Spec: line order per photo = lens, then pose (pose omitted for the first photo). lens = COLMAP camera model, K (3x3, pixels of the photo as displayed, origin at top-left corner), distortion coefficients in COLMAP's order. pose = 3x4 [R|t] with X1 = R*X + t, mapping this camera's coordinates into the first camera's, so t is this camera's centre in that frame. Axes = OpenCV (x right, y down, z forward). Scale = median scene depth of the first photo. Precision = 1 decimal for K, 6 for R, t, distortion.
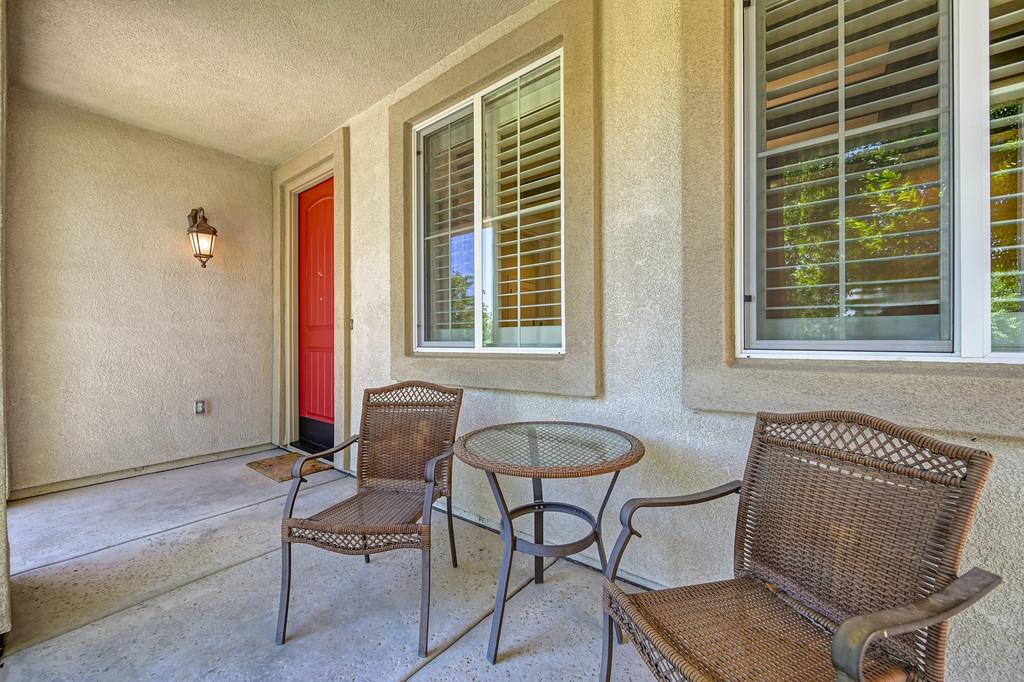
lens RADIAL K [[403.0, 0, 514.7], [0, 403.0, 339.9], [0, 0, 1]] dist [-0.021801, -0.000263]
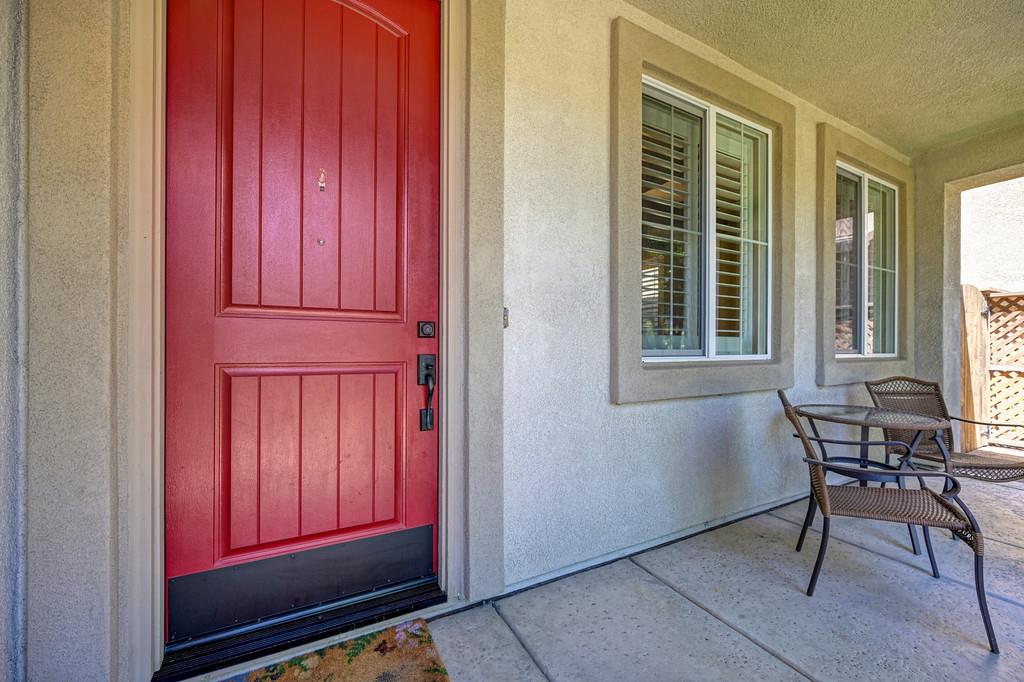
lens RADIAL K [[403.0, 0, 512.9], [0, 403.0, 350.0], [0, 0, 1]] dist [-0.021801, -0.000263]
pose [[0.438187, 0.001858, 0.898882, -1.294589], [0.001289, 0.999996, -0.002696, 0.006958], [-0.898883, 0.002340, 0.438182, 1.064050]]
